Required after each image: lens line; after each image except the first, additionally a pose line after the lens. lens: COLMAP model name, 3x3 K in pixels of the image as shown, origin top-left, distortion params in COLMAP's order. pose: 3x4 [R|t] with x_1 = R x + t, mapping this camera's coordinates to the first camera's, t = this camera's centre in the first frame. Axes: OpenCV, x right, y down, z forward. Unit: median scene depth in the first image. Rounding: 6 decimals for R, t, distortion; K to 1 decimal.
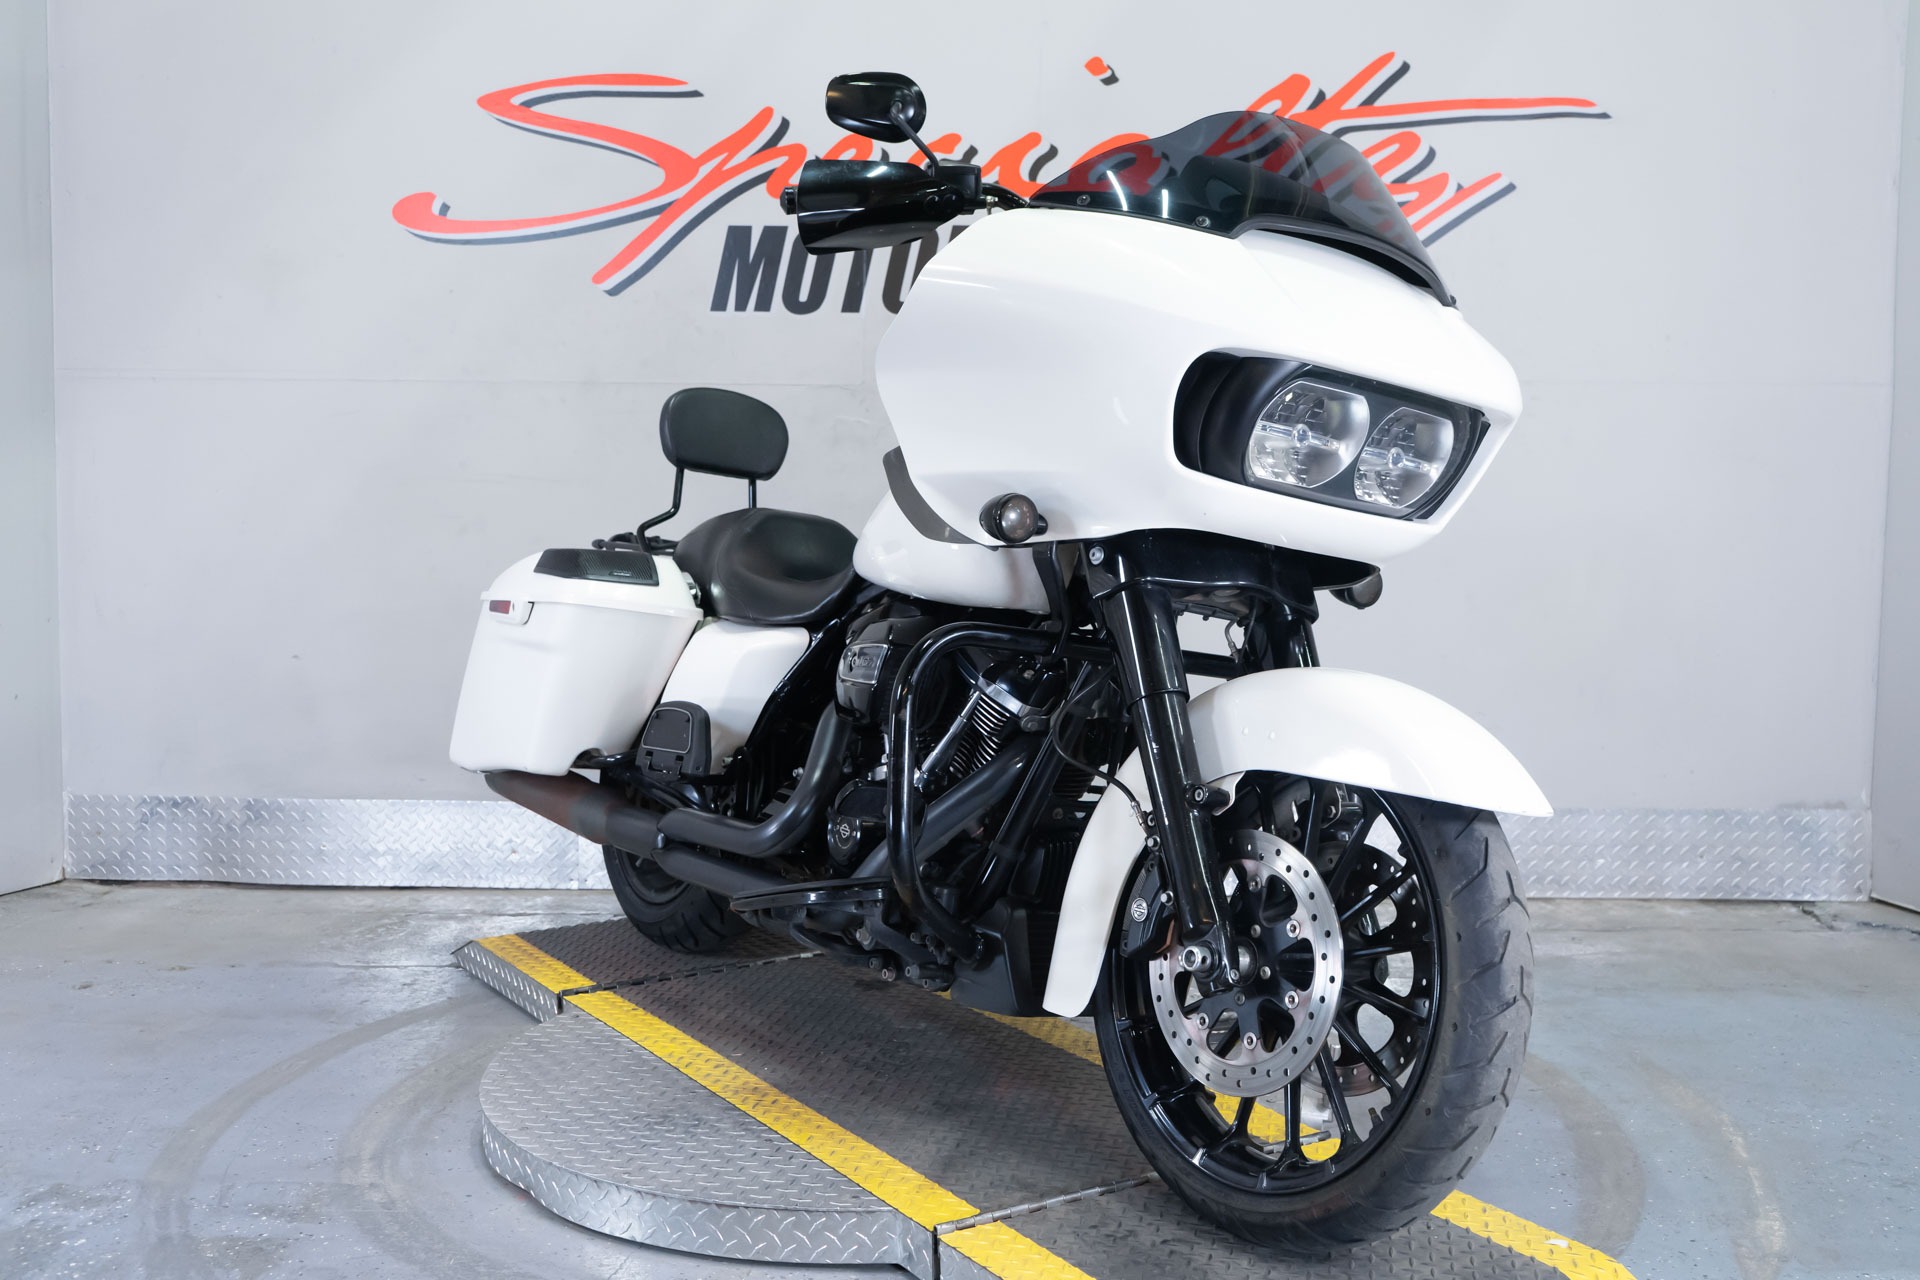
lens RADIAL K [[1923.8, 0, 960.0], [0, 1923.8, 640.0], [0, 0, 1]] dist [0.009333, 0.007352]
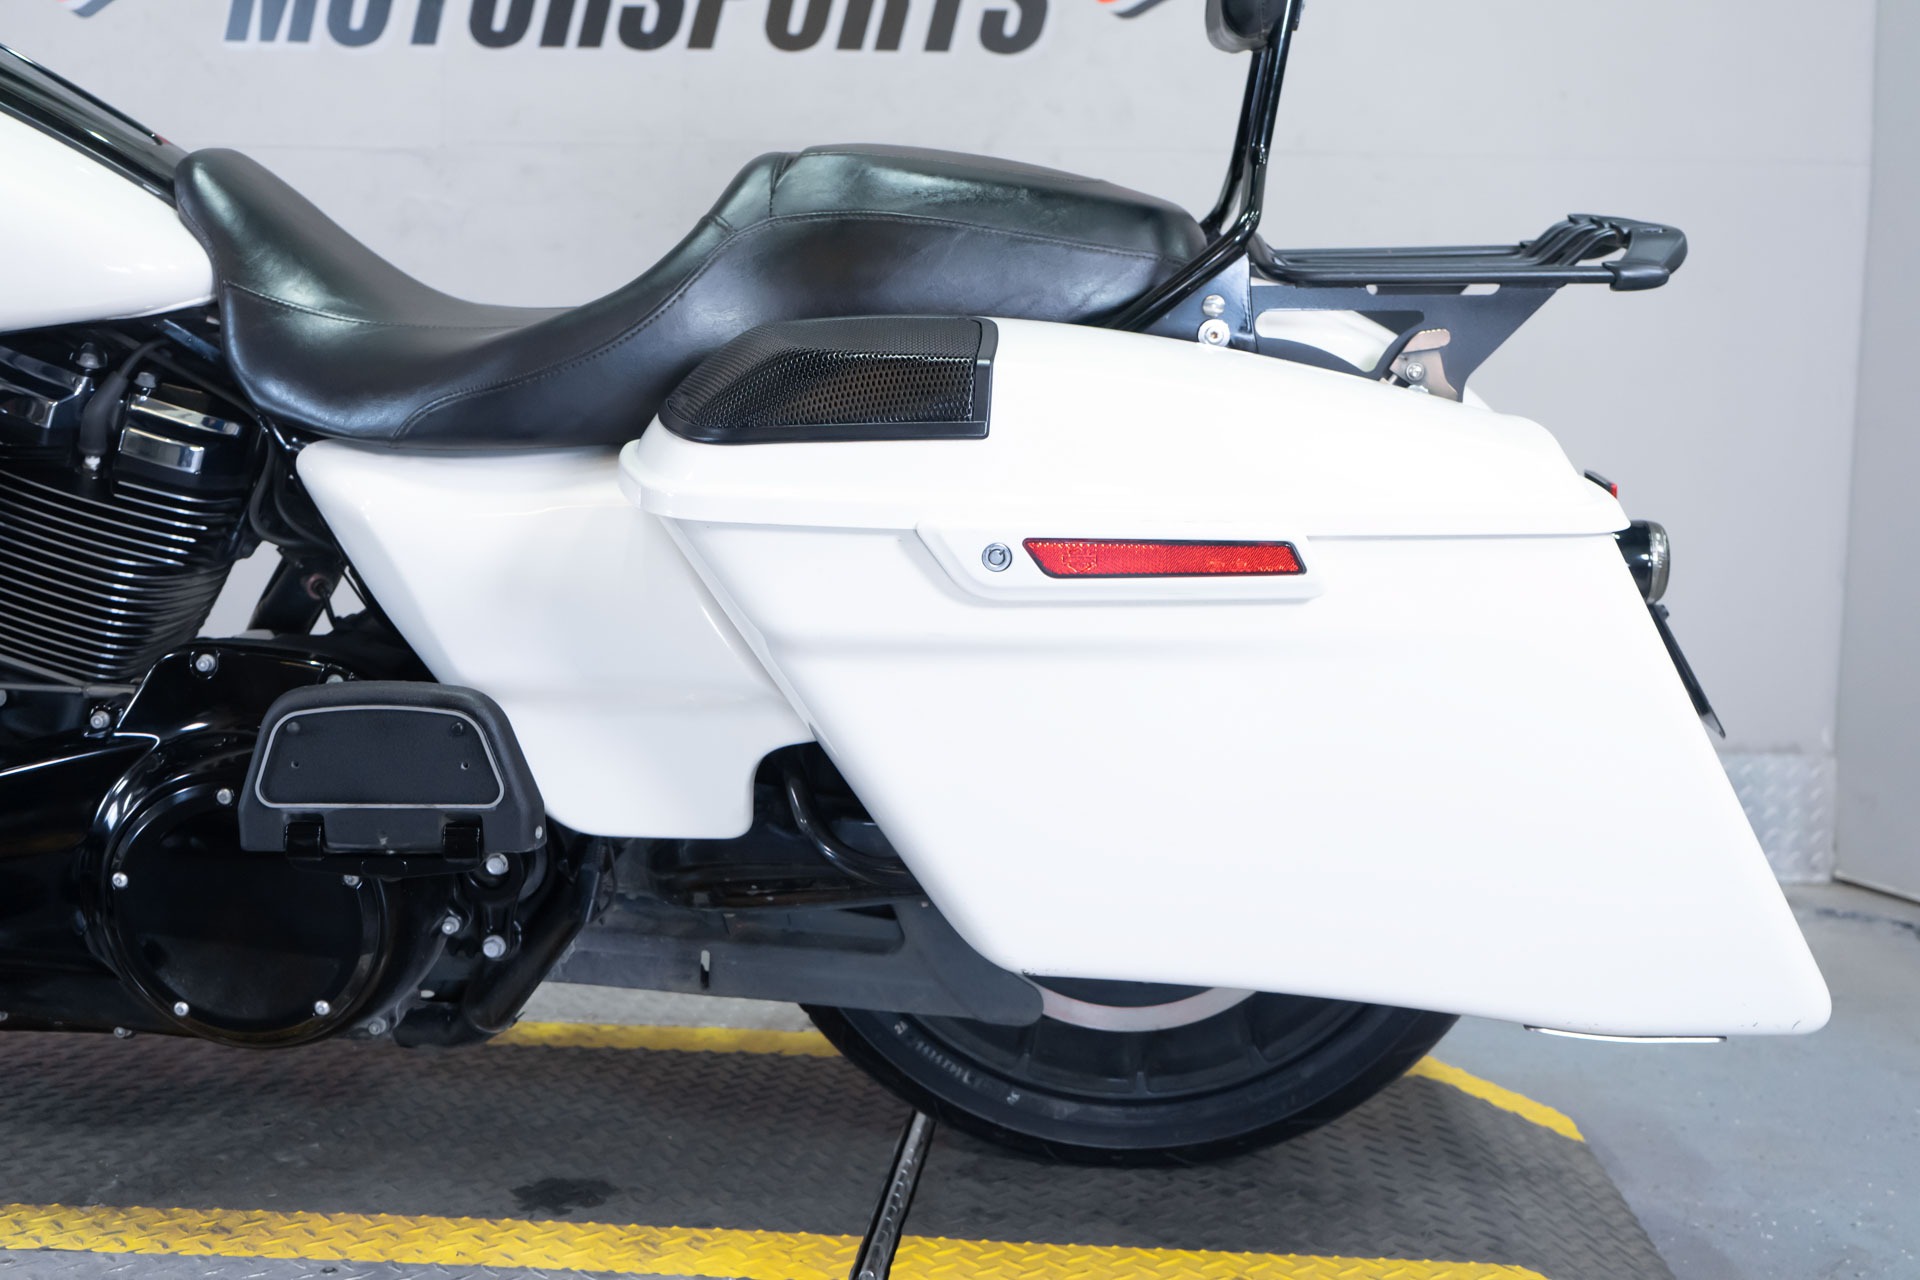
lens RADIAL K [[2002.9, 0, 886.3], [0, 2002.9, 636.9], [0, 0, 1]] dist [0.190395, -0.671046]
pose [[0.999825, 0.012628, 0.013837, 0.107333], [-0.012646, 0.999919, 0.001218, 0.045104], [-0.013820, -0.001393, 0.999904, 0.256656]]
